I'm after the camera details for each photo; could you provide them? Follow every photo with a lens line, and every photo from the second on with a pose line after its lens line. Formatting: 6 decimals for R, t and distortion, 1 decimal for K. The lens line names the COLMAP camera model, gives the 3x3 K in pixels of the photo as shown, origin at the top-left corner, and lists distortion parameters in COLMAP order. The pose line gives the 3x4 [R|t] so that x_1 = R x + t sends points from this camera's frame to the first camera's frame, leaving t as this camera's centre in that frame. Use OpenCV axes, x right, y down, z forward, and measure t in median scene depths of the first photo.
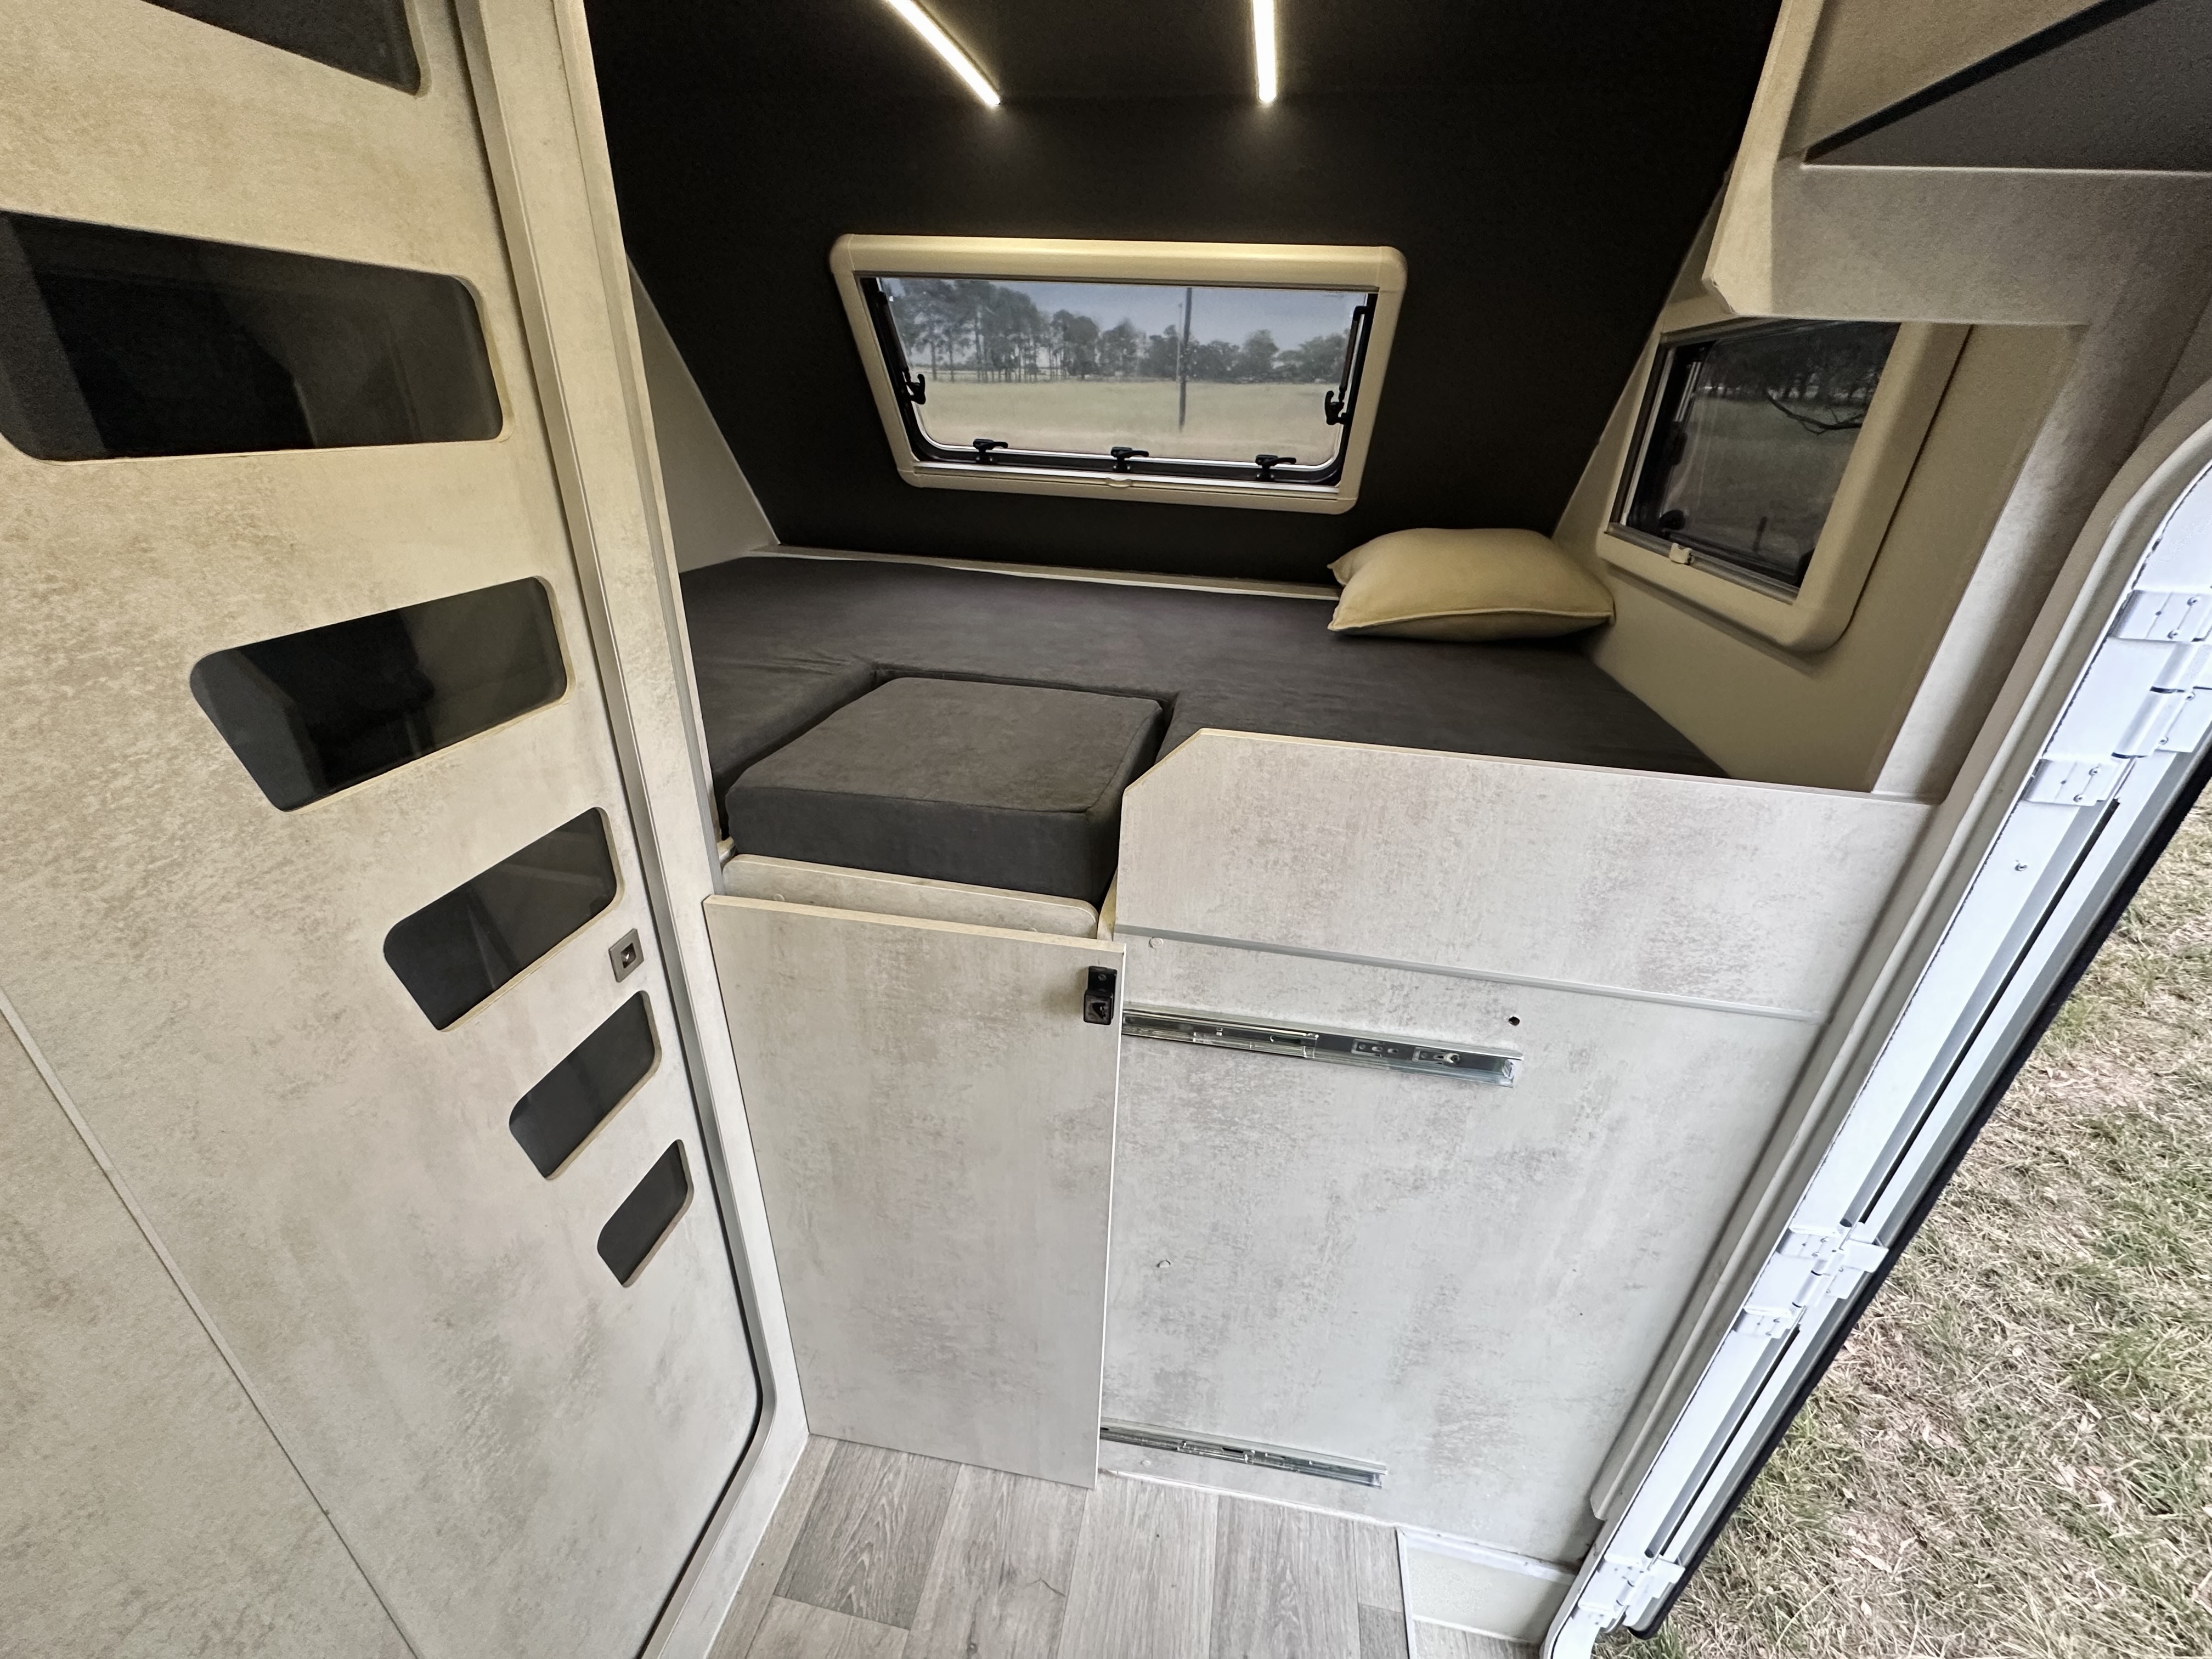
lens RADIAL K [[885.6, 0, 1106.8], [0, 885.6, 828.1], [0, 0, 1]] dist [-0.002897, 0.001134]
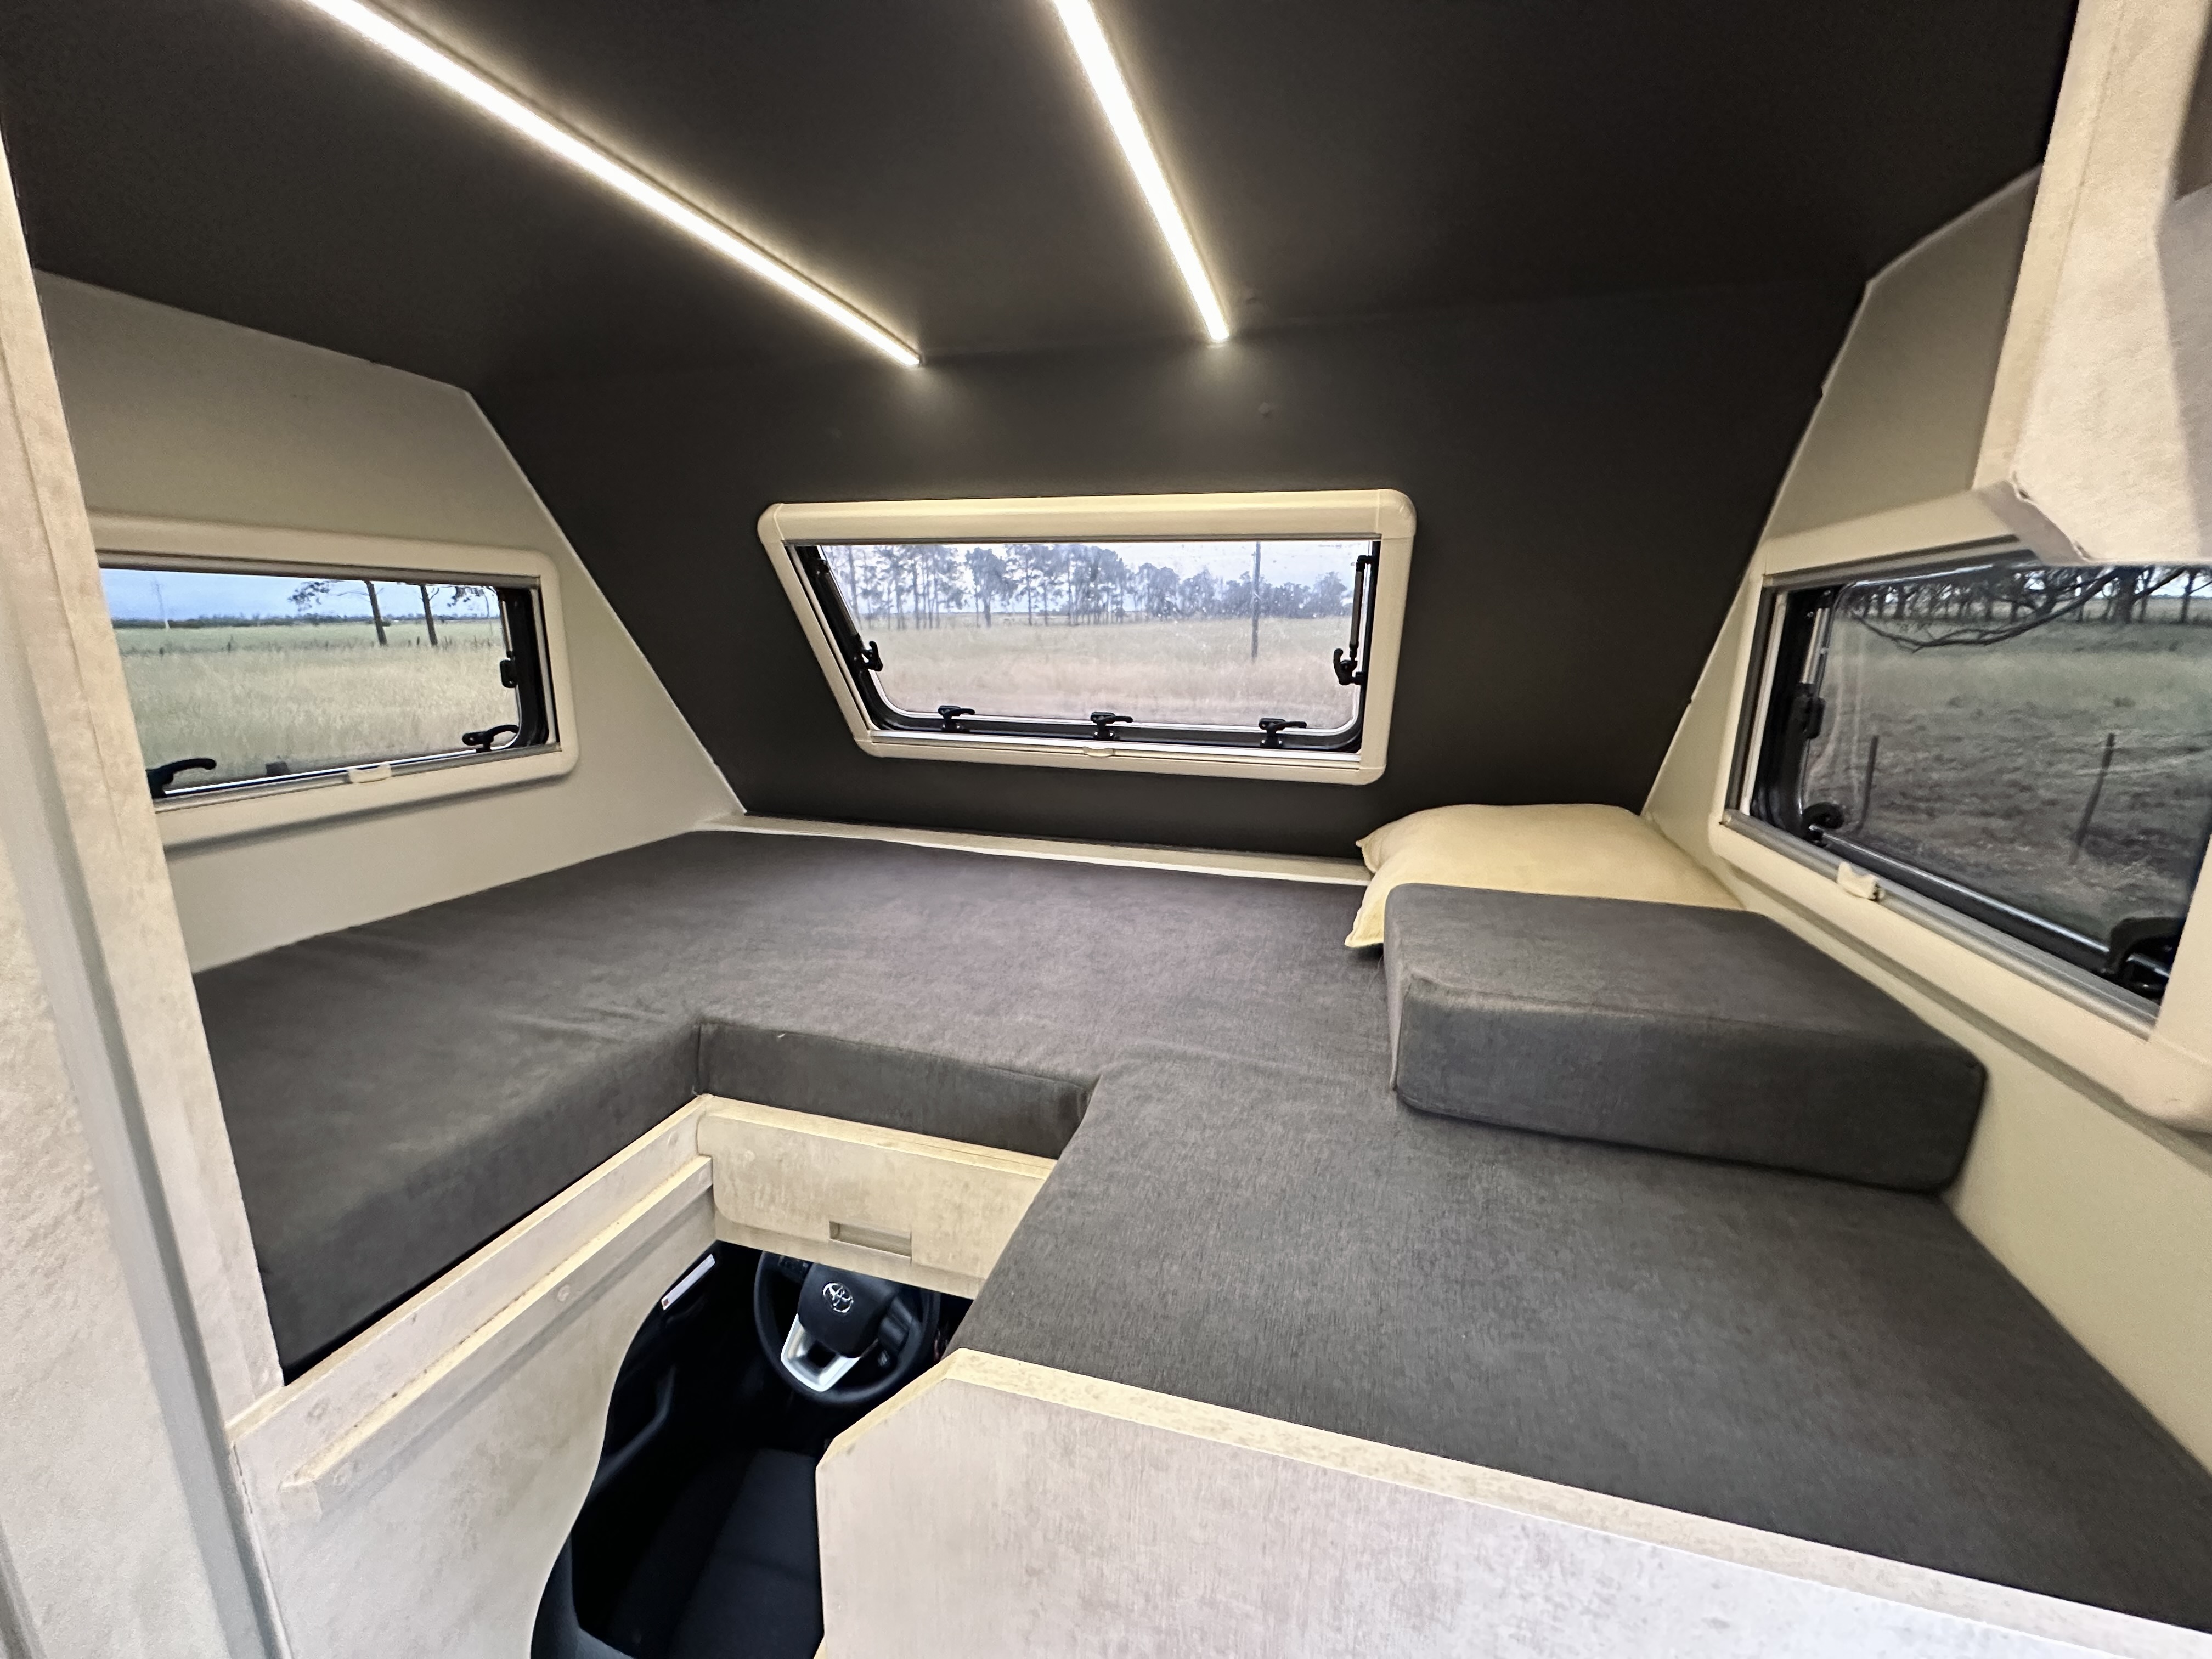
lens RADIAL K [[885.6, 0, 1103.3], [0, 885.6, 827.8], [0, 0, 1]] dist [-0.002897, 0.001134]
pose [[0.995344, -0.007029, -0.096133, 0.126707], [-0.015965, 0.971542, -0.236331, -0.149937], [0.095058, 0.236765, 0.966906, 0.248022]]
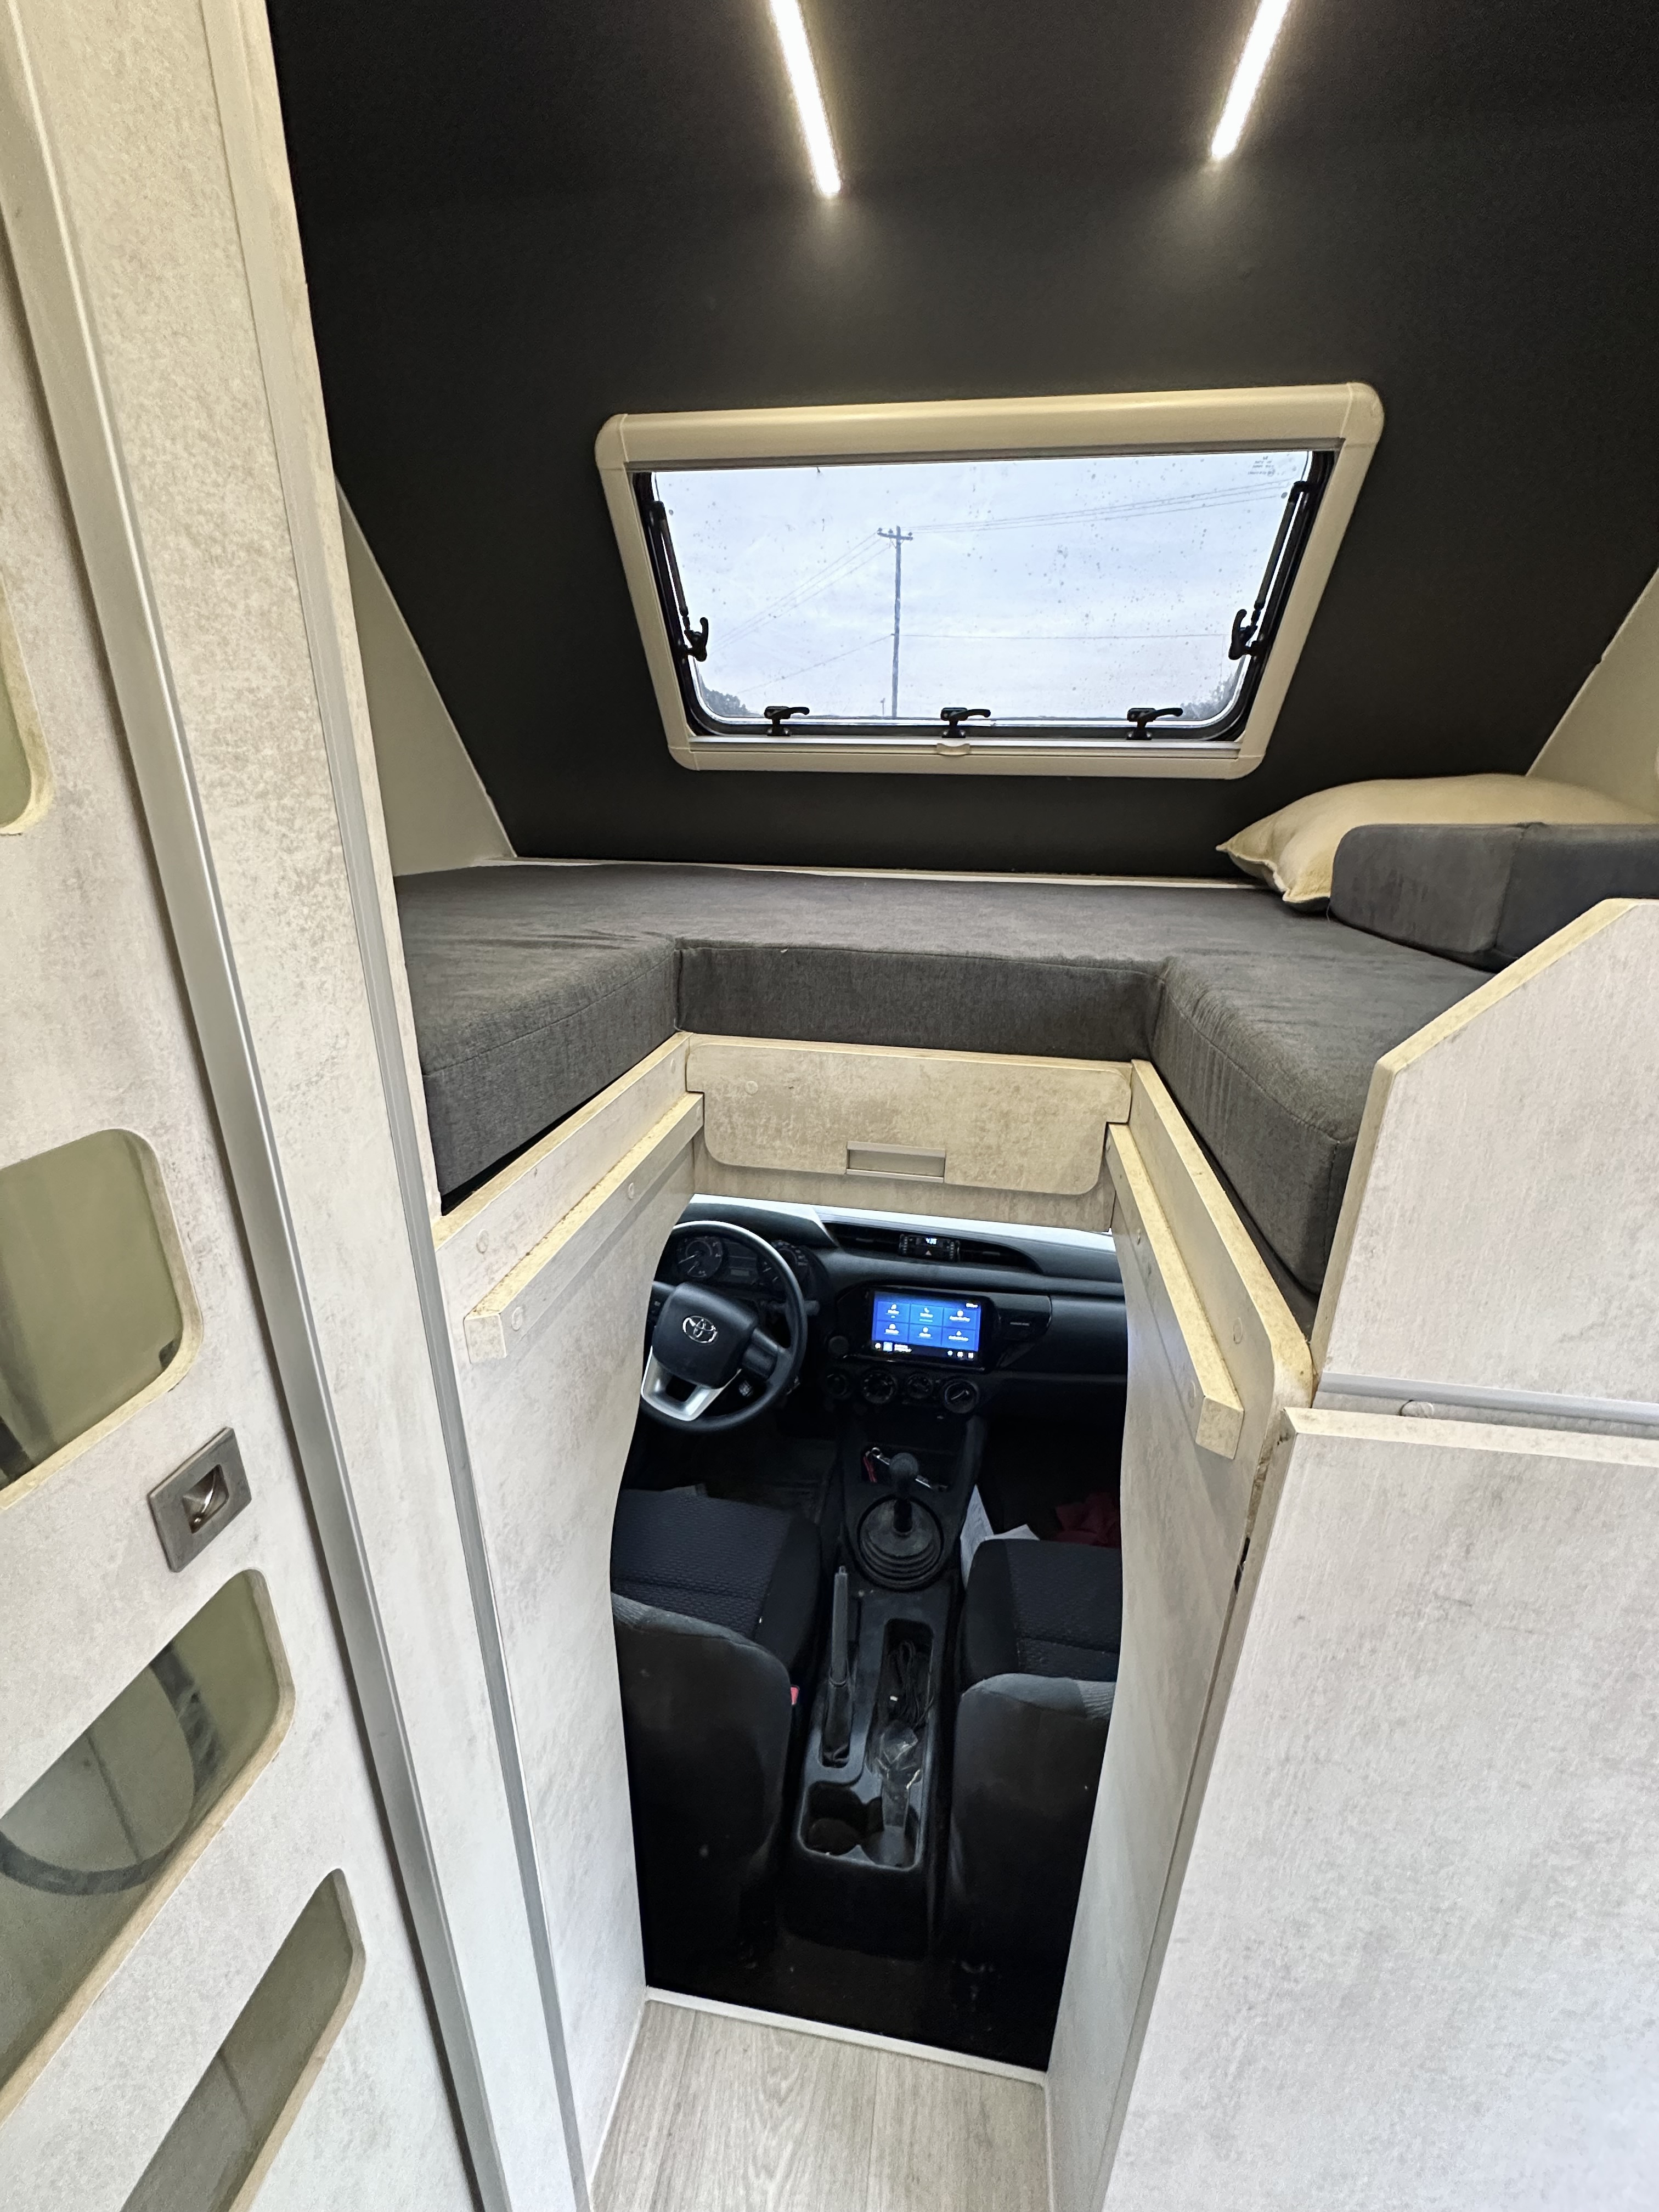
lens RADIAL K [[885.6, 0, 832.5], [0, 885.6, 1106.1], [0, 0, 1]] dist [-0.002897, 0.001134]
pose [[0.999489, -0.030585, 0.009267, -0.140690], [0.031416, 0.993500, -0.109413, 0.009545], [-0.005861, 0.109648, 0.993953, 0.321952]]
